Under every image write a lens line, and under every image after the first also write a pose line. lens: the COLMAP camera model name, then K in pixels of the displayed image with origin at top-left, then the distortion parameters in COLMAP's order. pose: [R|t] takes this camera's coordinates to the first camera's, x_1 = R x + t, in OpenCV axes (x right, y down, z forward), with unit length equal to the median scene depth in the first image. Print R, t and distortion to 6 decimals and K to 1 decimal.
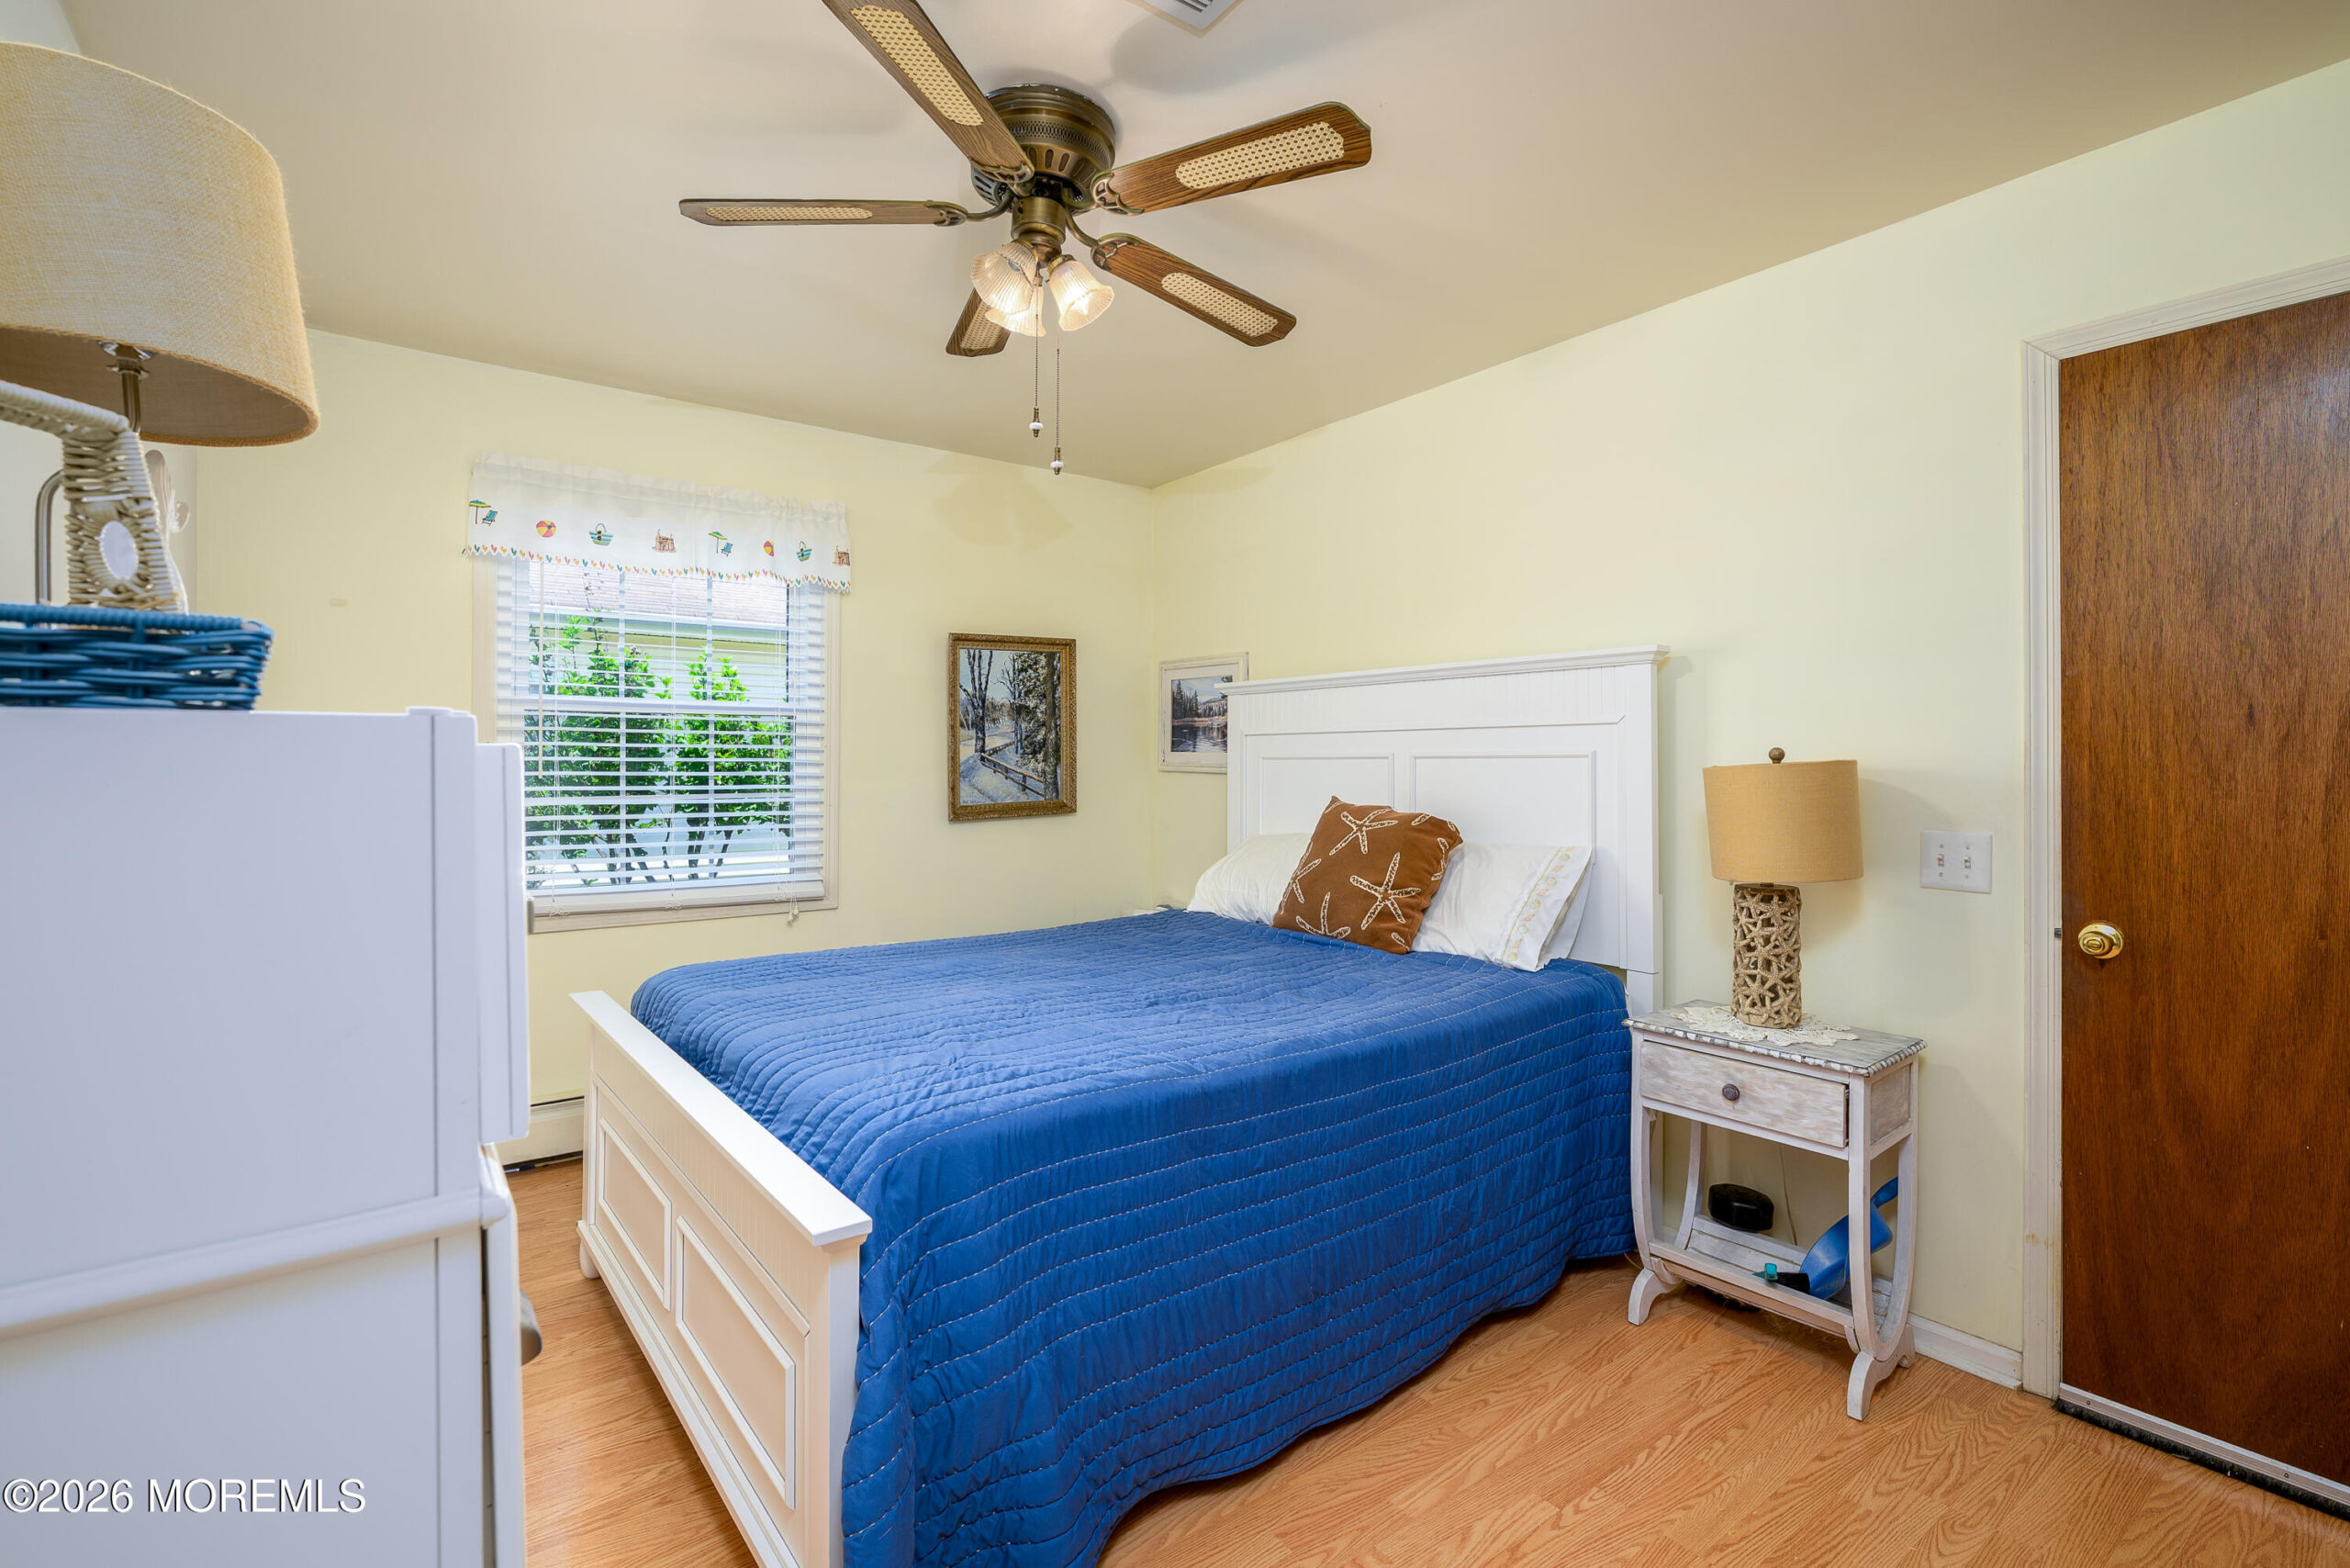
lens RADIAL K [[1093.1, 0, 1163.8], [0, 1093.1, 780.0], [0, 0, 1]] dist [-0.000212, -0.000120]
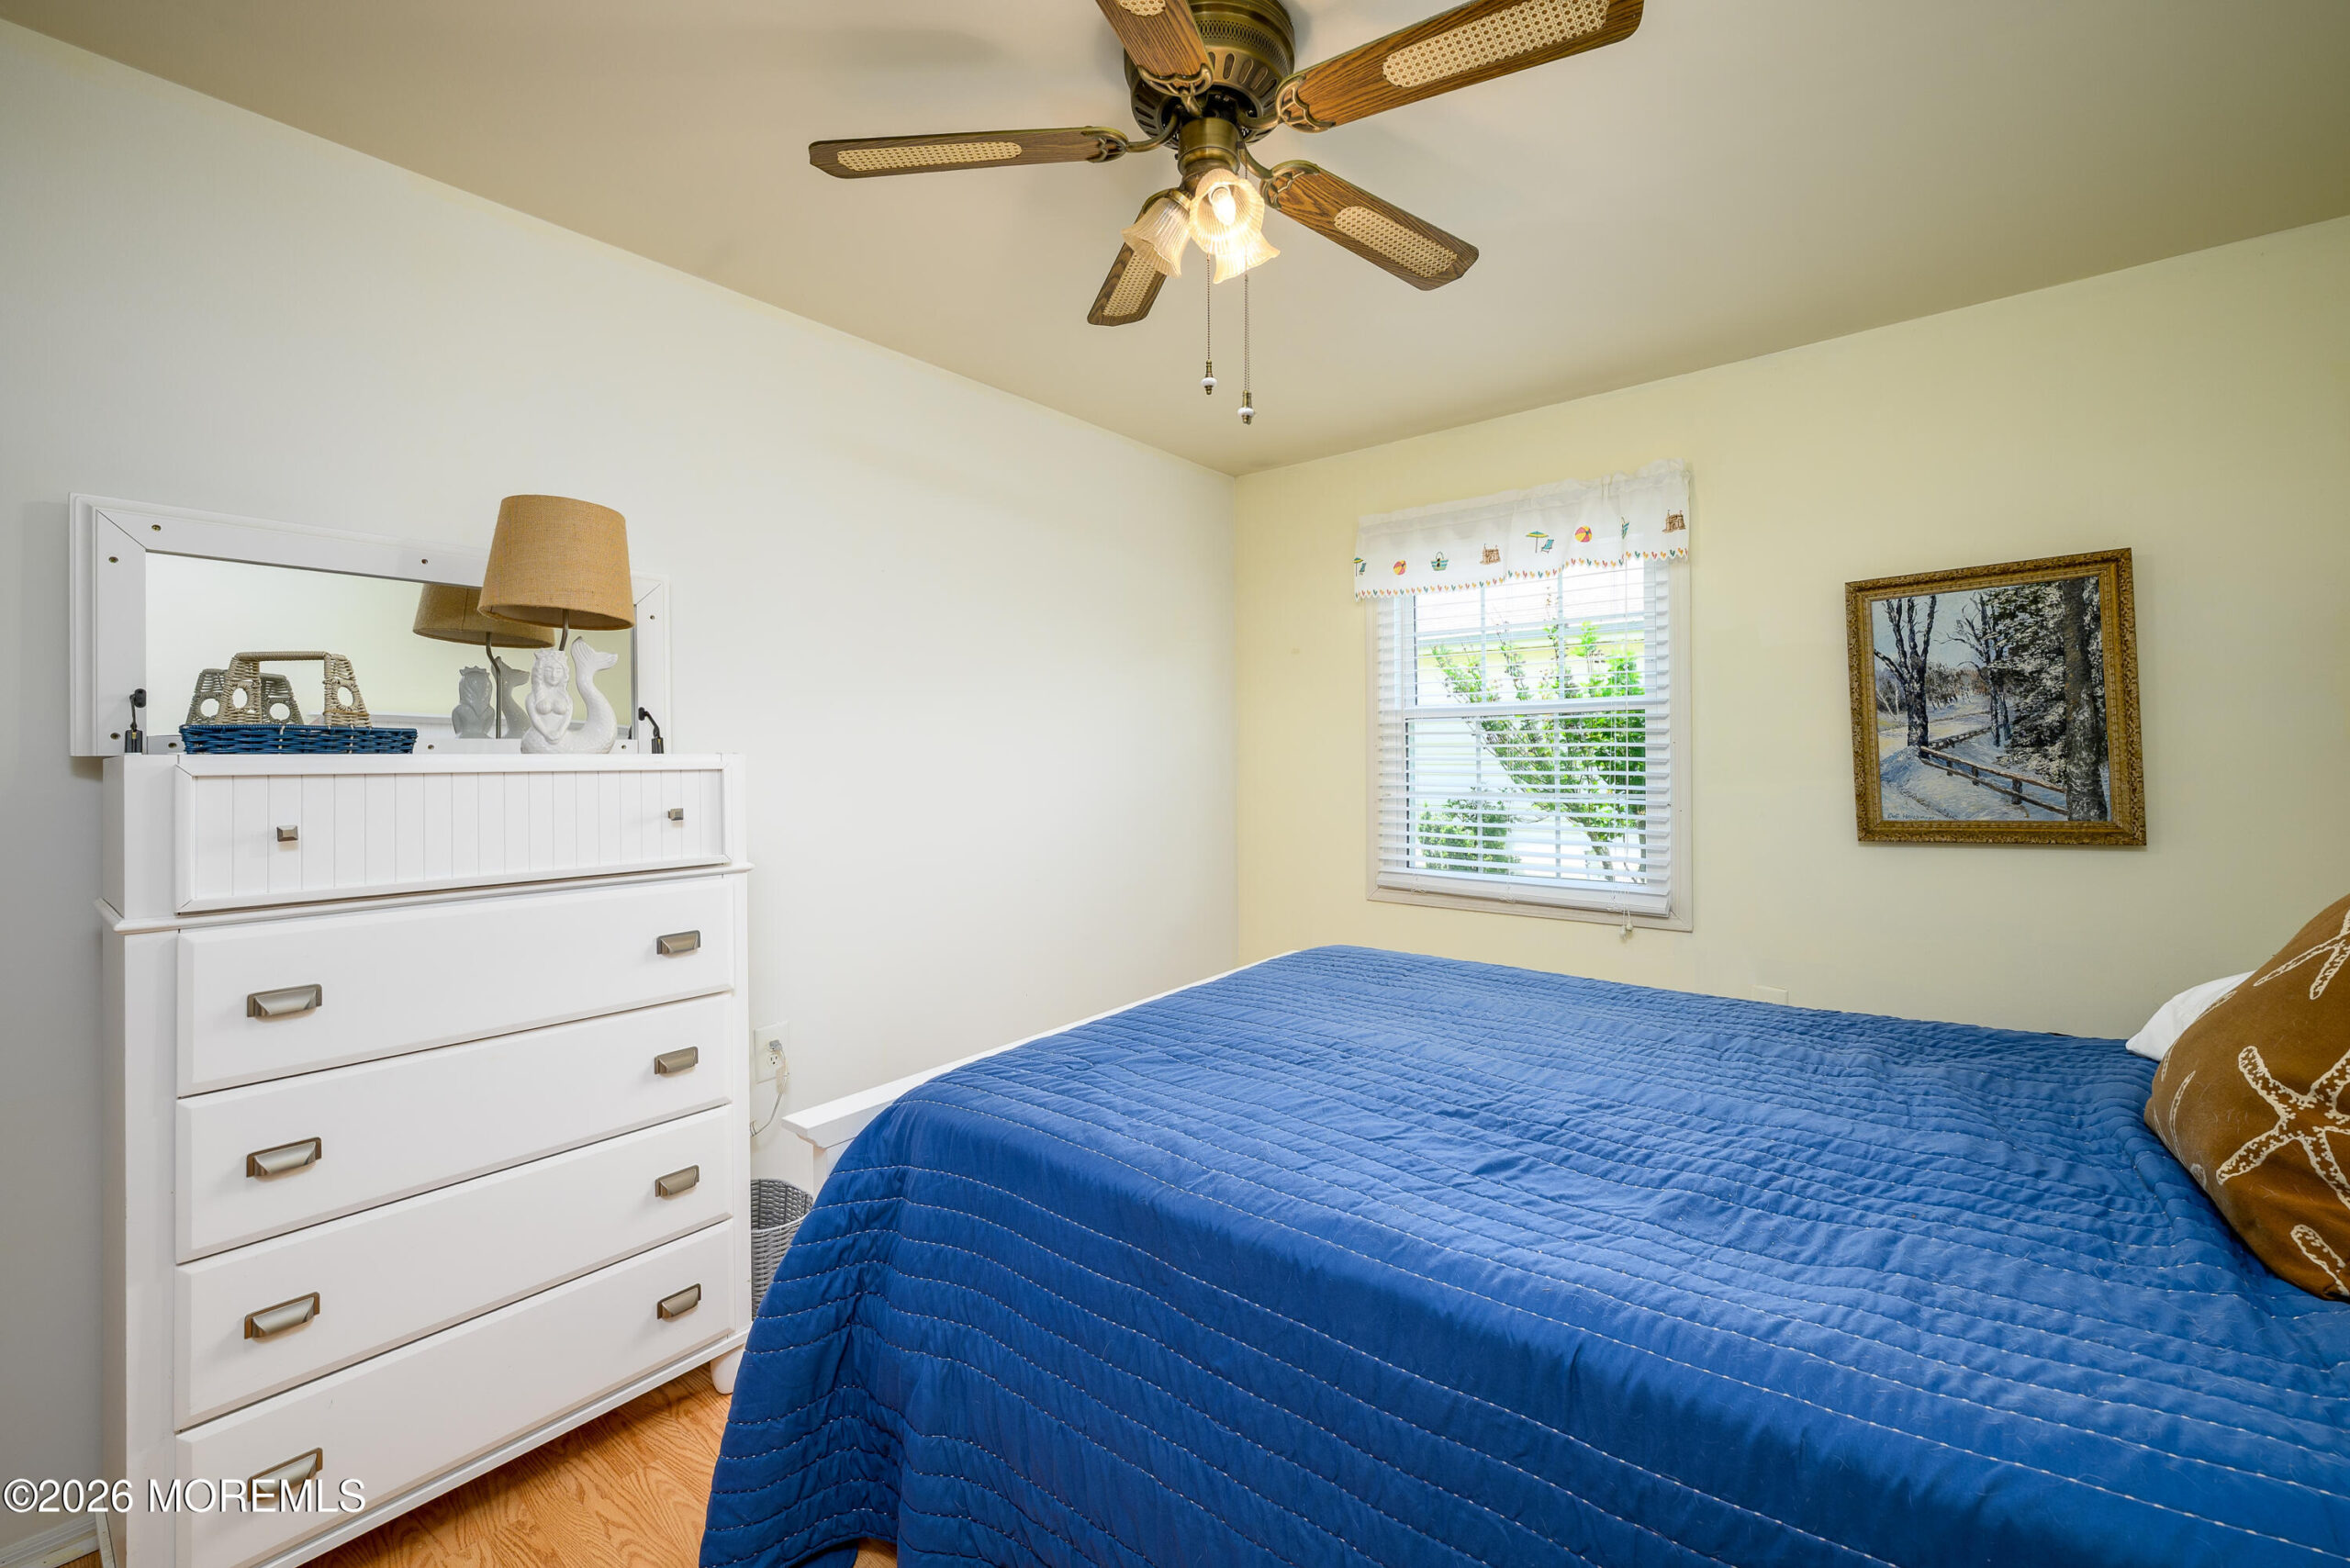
lens RADIAL K [[958.6, 0, 1160.5], [0, 958.6, 762.1], [0, 0, 1]] dist [-0.000162, 0.000713]
pose [[0.227215, -0.001971, -0.973843, 0.308878], [-0.010797, 0.999931, -0.004542, -0.006652], [0.973785, 0.011547, 0.227178, 0.391792]]
